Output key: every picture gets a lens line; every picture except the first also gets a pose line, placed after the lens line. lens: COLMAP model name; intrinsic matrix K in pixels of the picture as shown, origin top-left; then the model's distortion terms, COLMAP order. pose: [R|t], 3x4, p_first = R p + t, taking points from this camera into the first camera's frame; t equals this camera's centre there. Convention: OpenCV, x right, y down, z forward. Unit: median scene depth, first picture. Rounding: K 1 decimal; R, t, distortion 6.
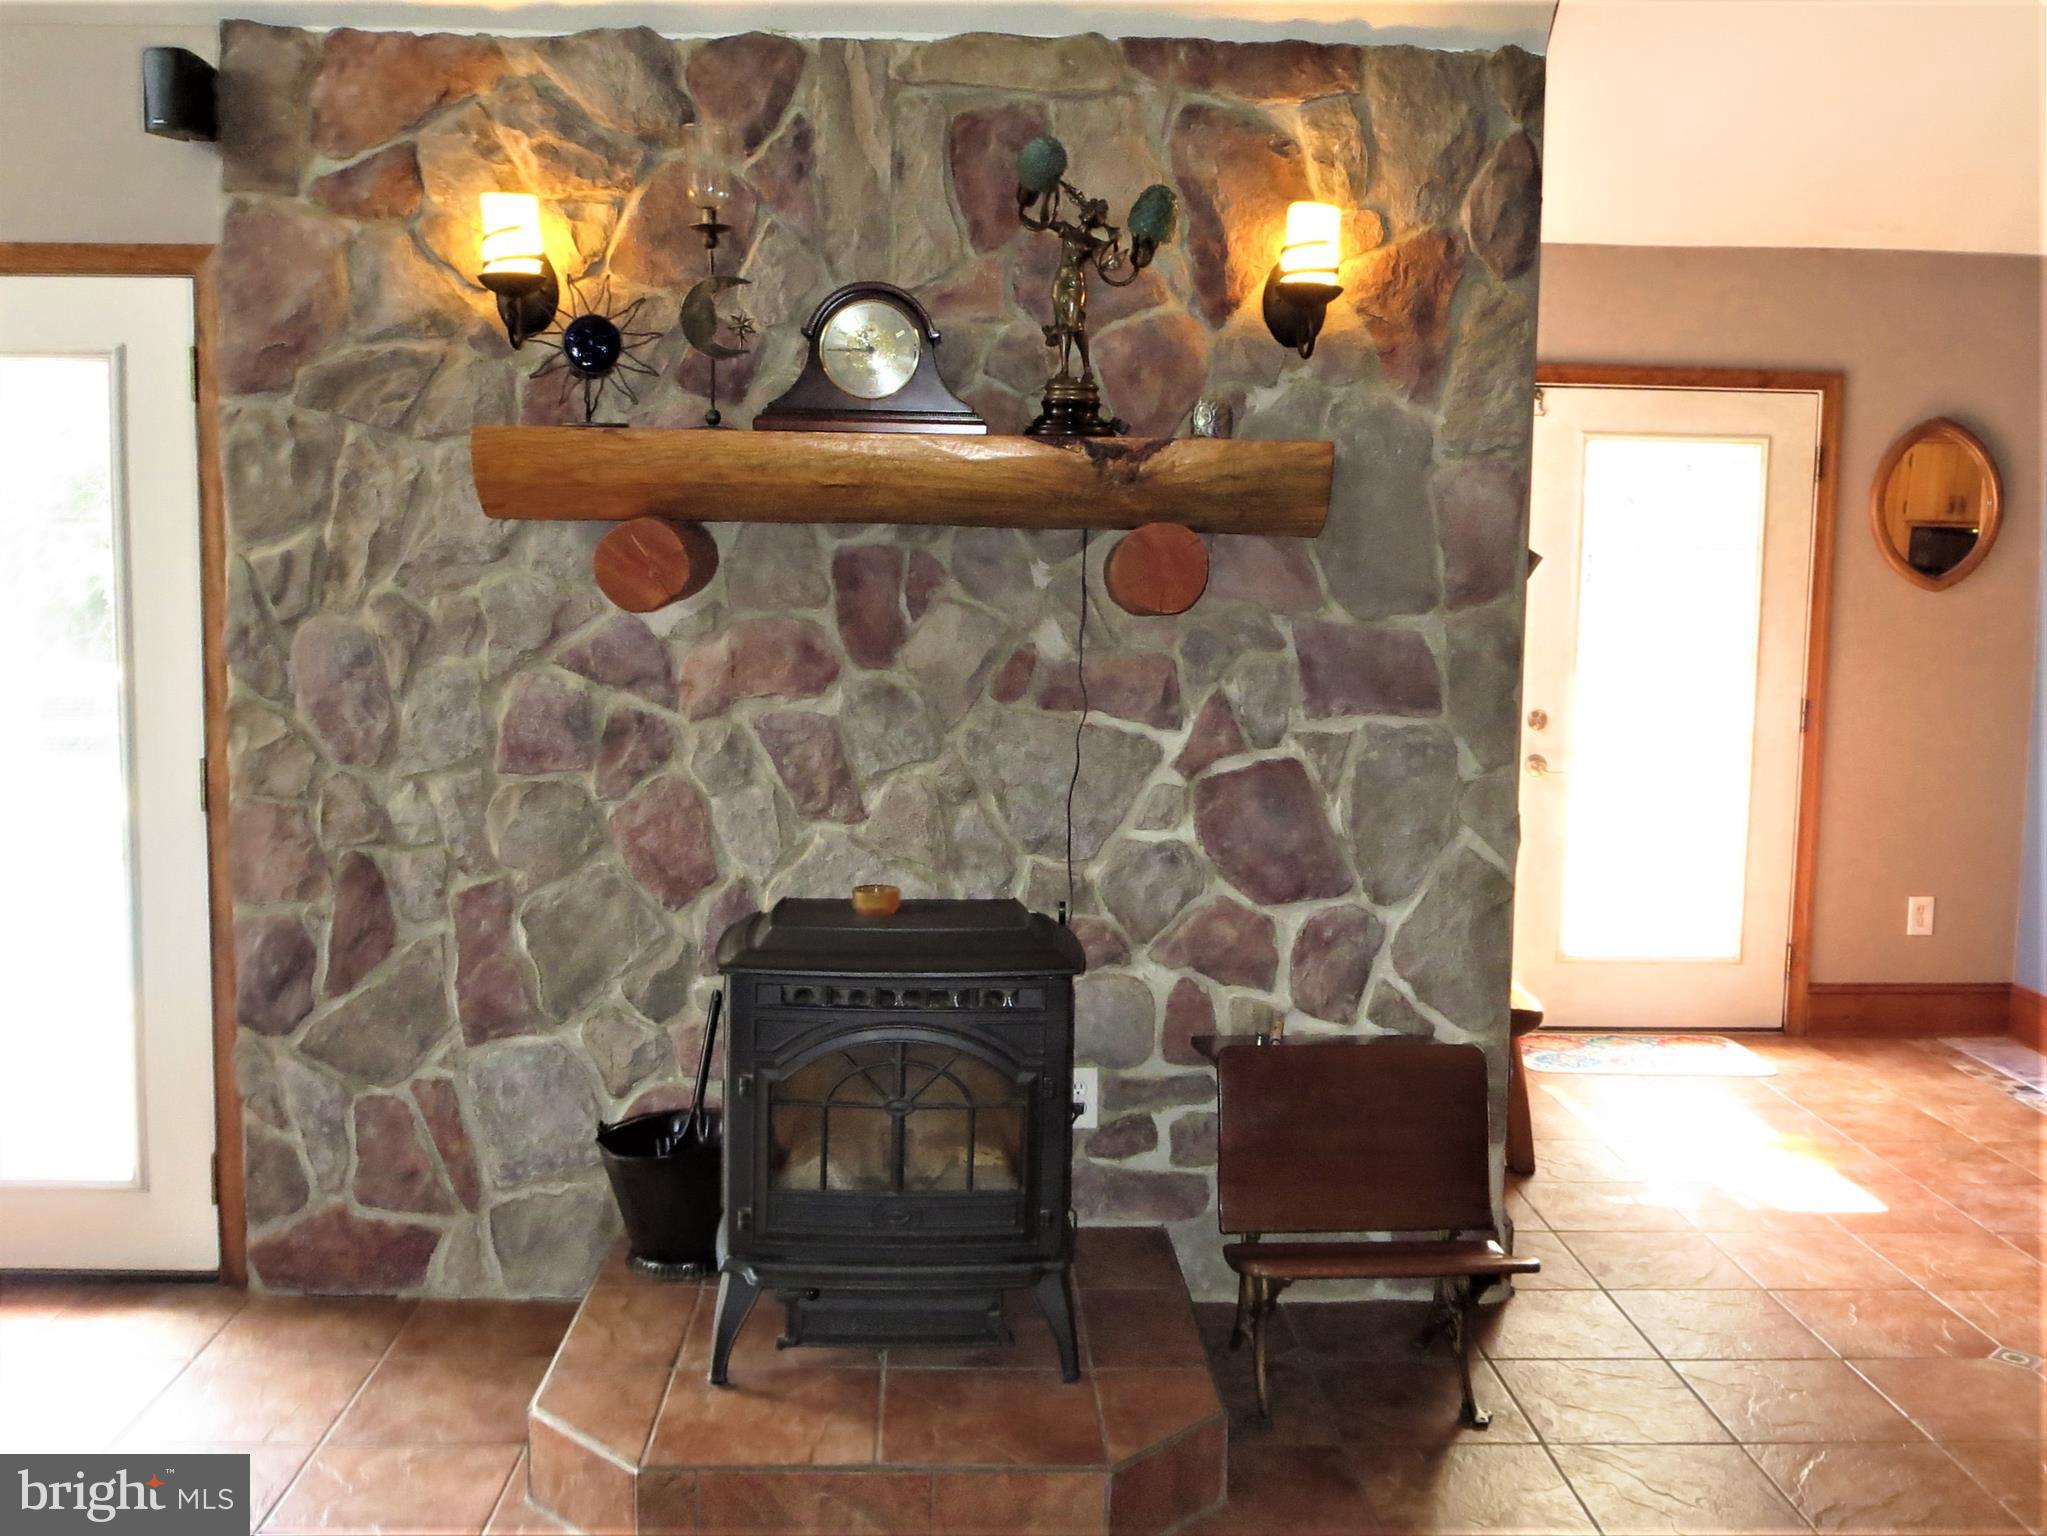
lens RADIAL K [[1770.4, 0, 1023.5], [0, 1770.4, 768.0], [0, 0, 1]] dist [-0.032339, 0.011893]
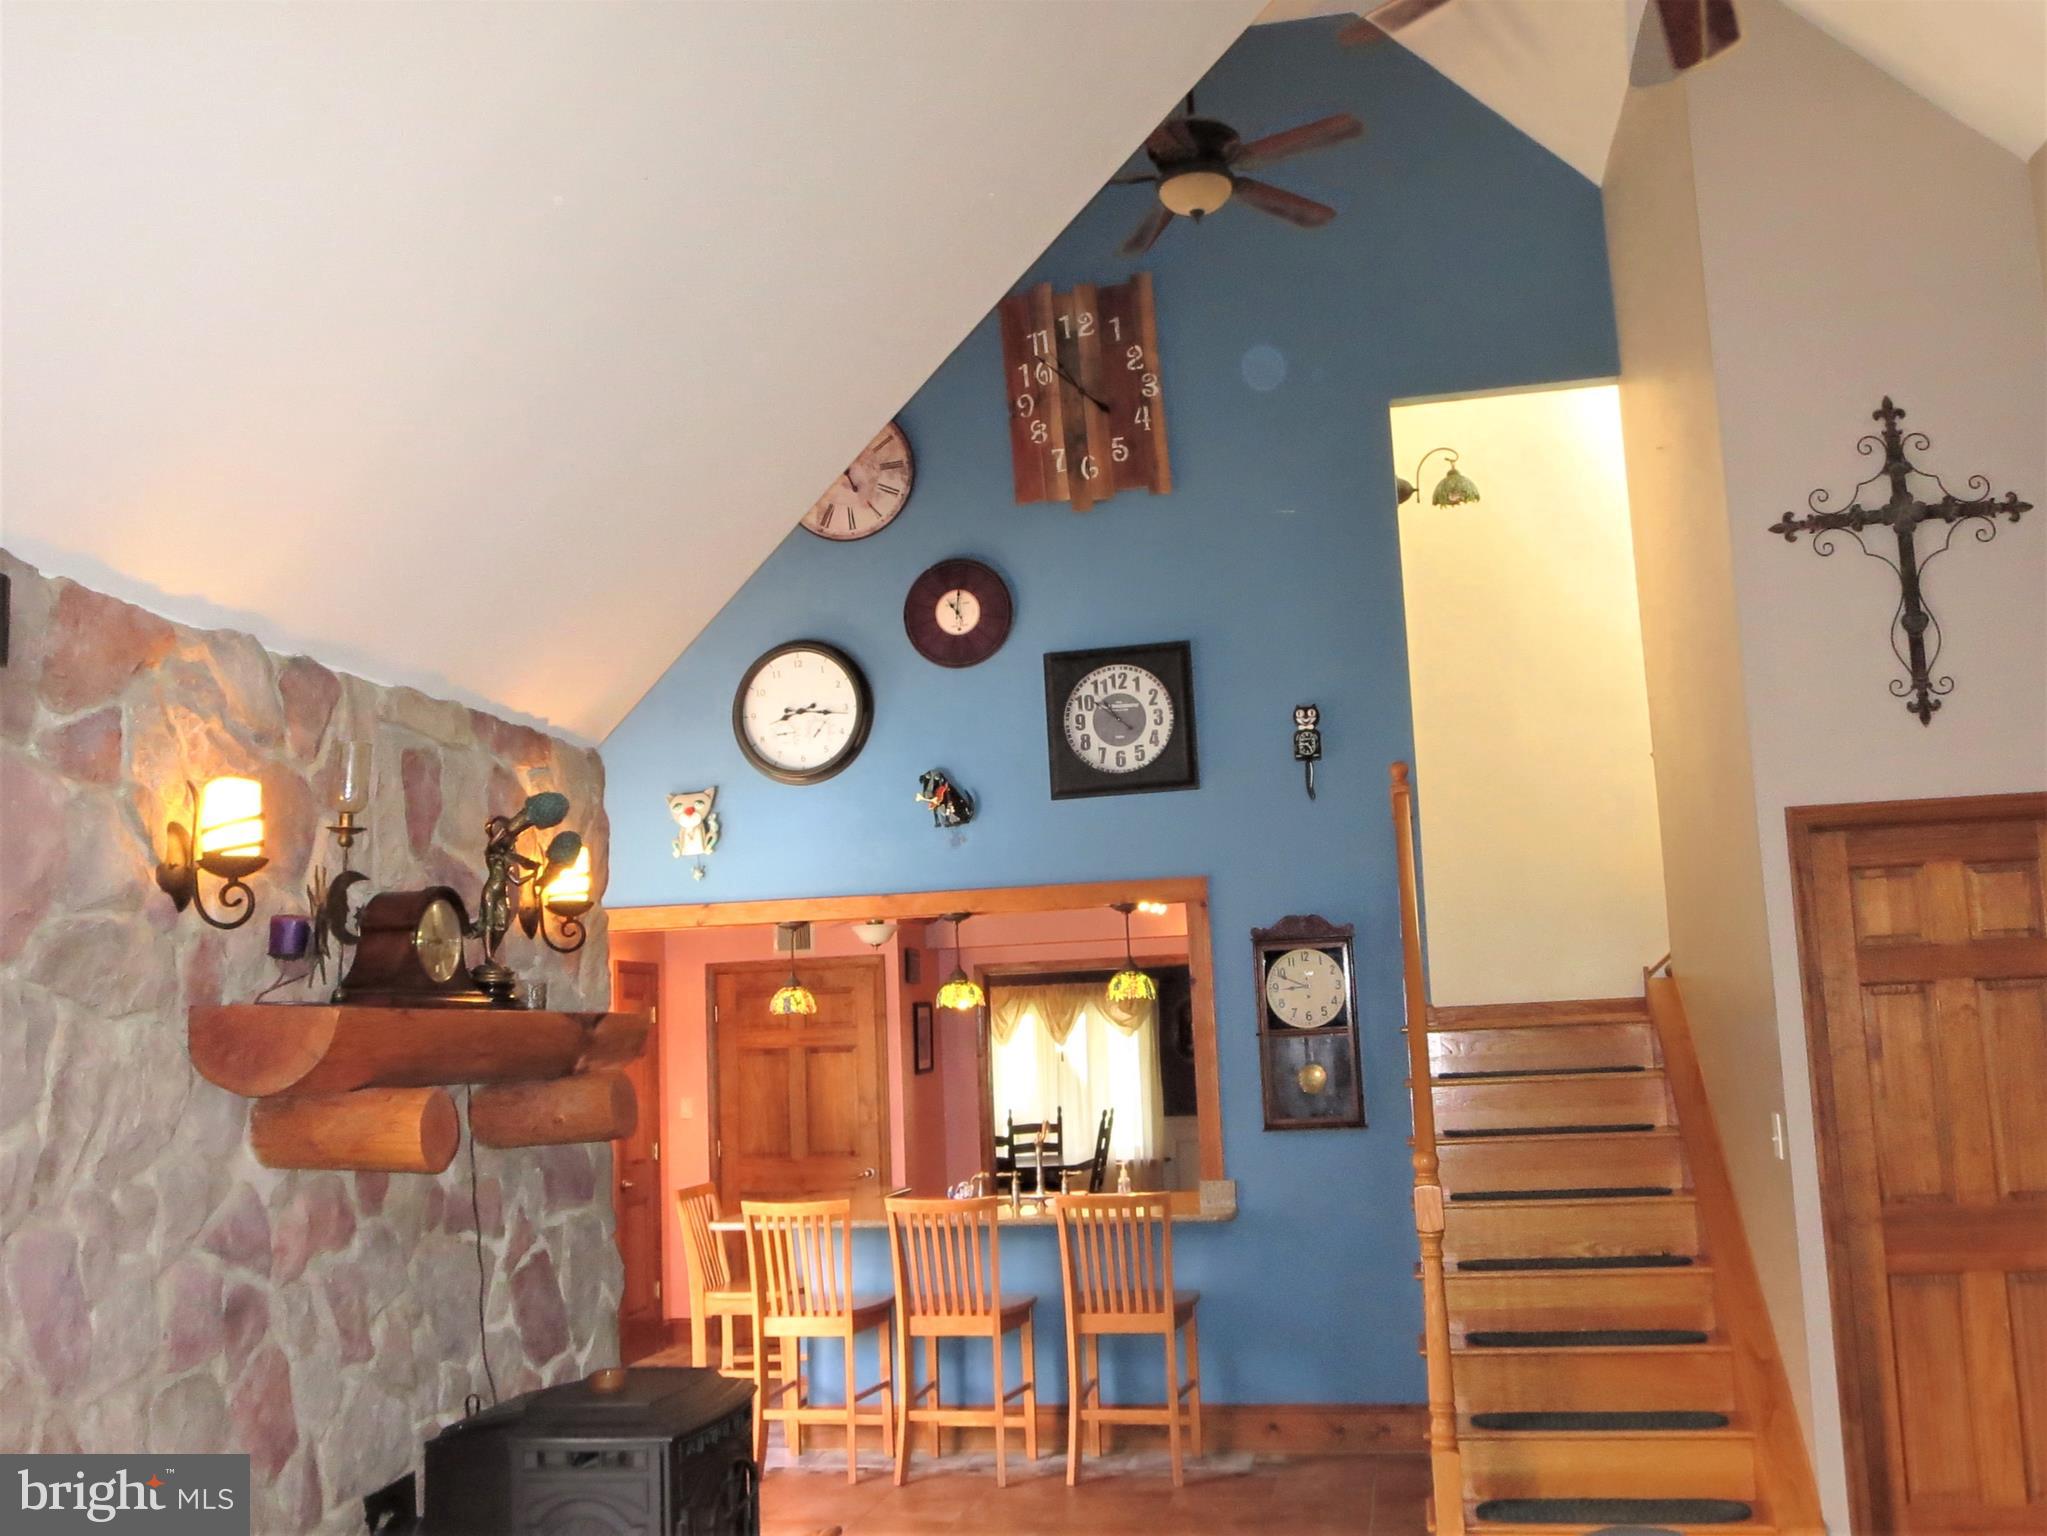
lens RADIAL K [[1770.4, 0, 1023.5], [0, 1770.4, 768.0], [0, 0, 1]] dist [-0.032339, 0.011893]
pose [[0.246655, 0.123390, 0.961216, -1.110642], [0.138181, 0.977249, -0.160907, -0.098382], [-0.959201, 0.172511, 0.223993, 0.306535]]
